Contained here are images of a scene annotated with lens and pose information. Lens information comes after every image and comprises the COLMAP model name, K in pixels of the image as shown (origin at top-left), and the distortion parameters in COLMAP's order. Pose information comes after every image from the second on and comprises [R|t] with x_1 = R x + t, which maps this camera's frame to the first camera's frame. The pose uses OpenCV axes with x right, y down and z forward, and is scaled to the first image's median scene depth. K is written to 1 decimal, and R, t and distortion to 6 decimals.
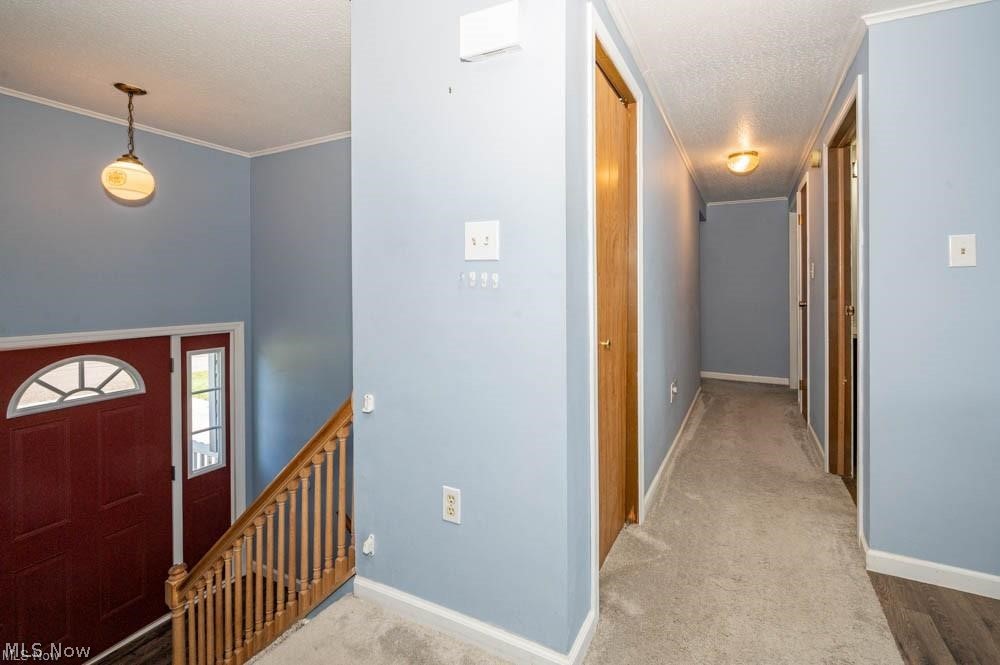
lens RADIAL K [[425.0, 0, 551.0], [0, 425.0, 290.0], [0, 0, 1]] dist [-0.001480, 0.000009]
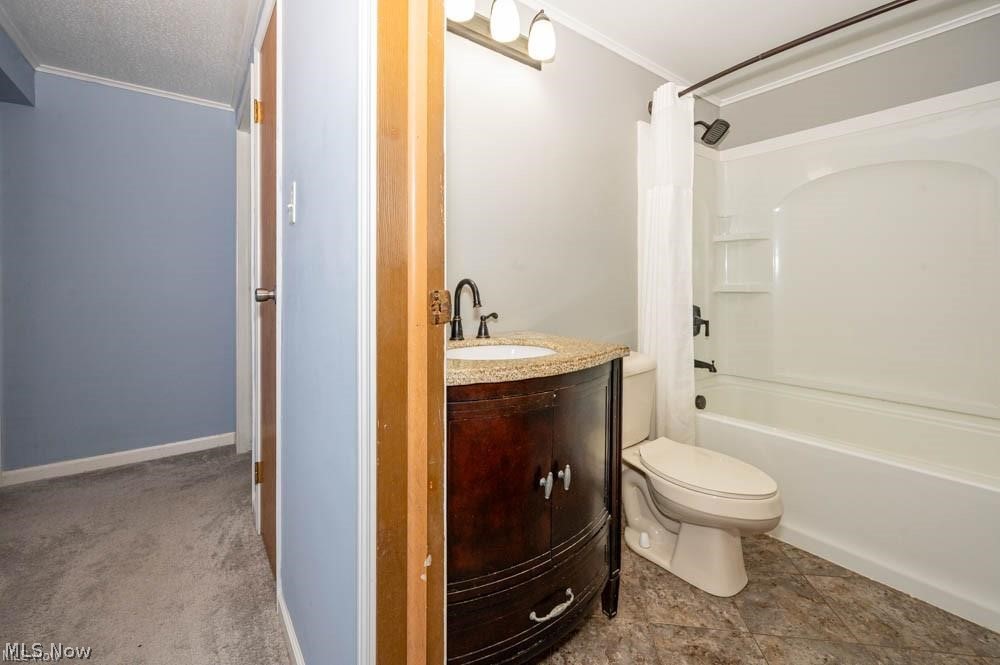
lens RADIAL K [[404.3, 0, 496.0], [0, 404.3, 282.4], [0, 0, 1]] dist [0.000314, 0.000016]
pose [[0.480070, 0.004699, 0.877217, 0.490450], [-0.000611, 0.999987, -0.005023, 0.031520], [-0.877230, 0.001875, 0.480067, 0.844712]]
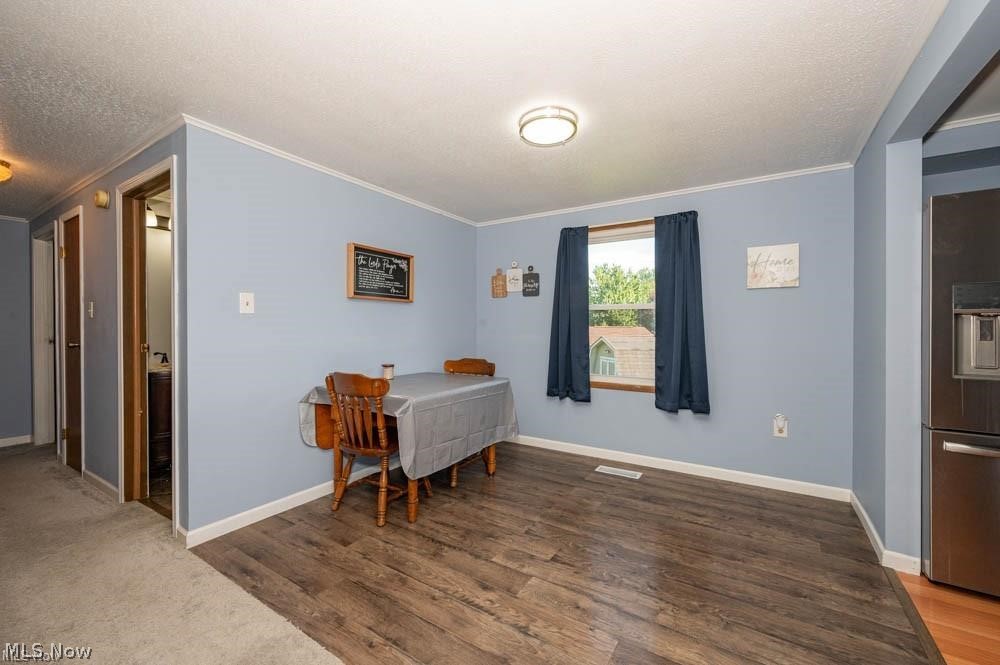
lens RADIAL K [[404.3, 0, 504.4], [0, 404.3, 326.3], [0, 0, 1]] dist [0.000314, 0.000016]
pose [[0.123257, 0.002044, 0.992373, -0.233494], [0.005228, 0.999983, -0.002709, -0.000684], [-0.992361, 0.005522, 0.123245, -0.067134]]
